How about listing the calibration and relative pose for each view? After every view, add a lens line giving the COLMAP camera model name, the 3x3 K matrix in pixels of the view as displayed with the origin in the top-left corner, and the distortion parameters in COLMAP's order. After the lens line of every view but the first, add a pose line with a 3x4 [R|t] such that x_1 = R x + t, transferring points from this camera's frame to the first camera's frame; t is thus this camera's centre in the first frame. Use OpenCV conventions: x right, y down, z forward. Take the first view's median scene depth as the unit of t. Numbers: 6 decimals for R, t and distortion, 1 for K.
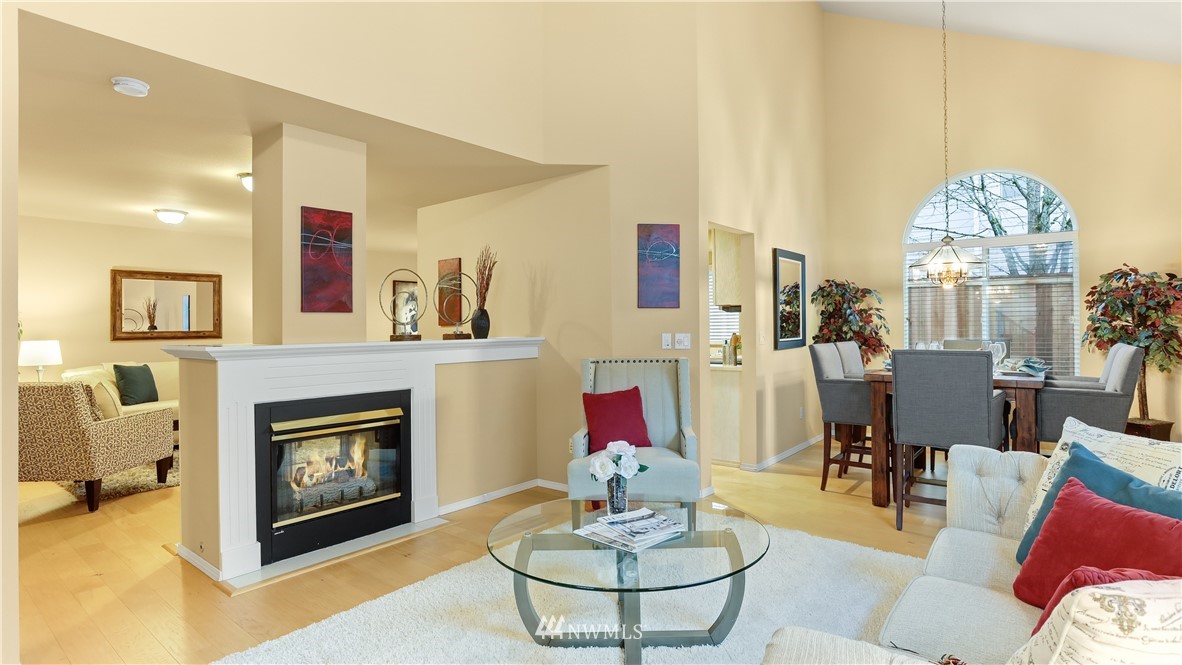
lens RADIAL K [[593.6, 0, 599.0], [0, 593.6, 328.8], [0, 0, 1]] dist [0.001229, 0.000852]
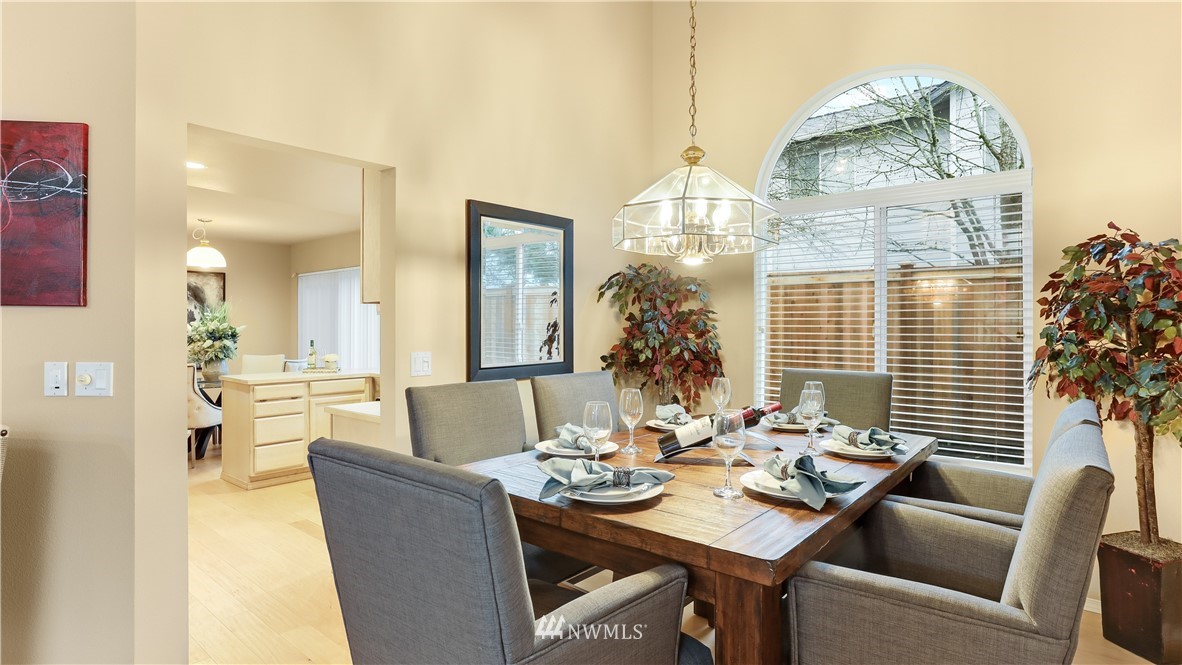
lens RADIAL K [[593.6, 0, 599.0], [0, 593.6, 328.8], [0, 0, 1]] dist [0.001229, 0.000852]
pose [[0.999614, 0.010604, -0.025672, 0.470979], [-0.010592, 0.999944, 0.000619, -0.018881], [0.025677, -0.000346, 0.999670, 0.494577]]
